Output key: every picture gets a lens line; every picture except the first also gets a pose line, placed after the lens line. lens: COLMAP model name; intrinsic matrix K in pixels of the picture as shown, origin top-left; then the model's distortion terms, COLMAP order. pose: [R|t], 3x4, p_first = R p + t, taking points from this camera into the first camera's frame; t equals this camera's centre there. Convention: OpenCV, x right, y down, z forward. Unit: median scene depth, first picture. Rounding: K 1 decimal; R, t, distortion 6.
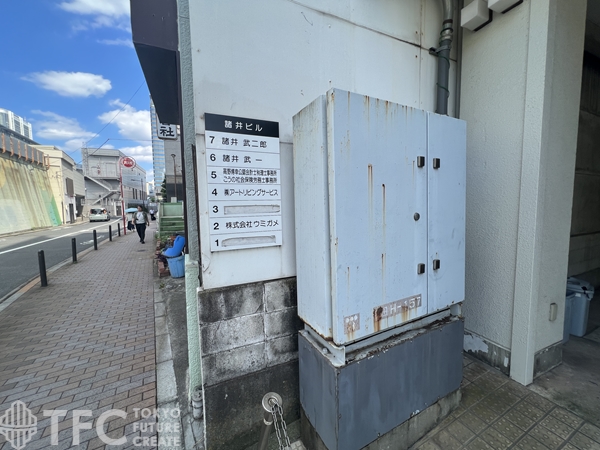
lens RADIAL K [[241.7, 0, 298.0], [0, 241.7, 222.9], [0, 0, 1]] dist [-0.001864, 0.000344]
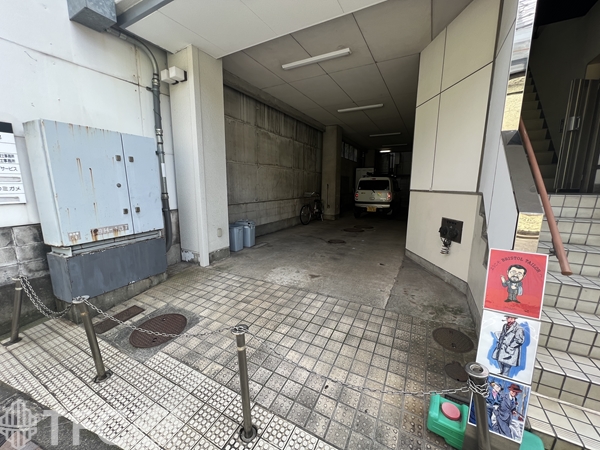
lens RADIAL K [[241.7, 0, 299.9], [0, 241.7, 224.3], [0, 0, 1]] dist [-0.001864, 0.000344]
pose [[0.783632, -0.080487, 0.615990, 0.361198], [0.027399, 0.995084, 0.095165, 0.132206], [-0.620621, -0.057697, 0.781985, -1.382372]]
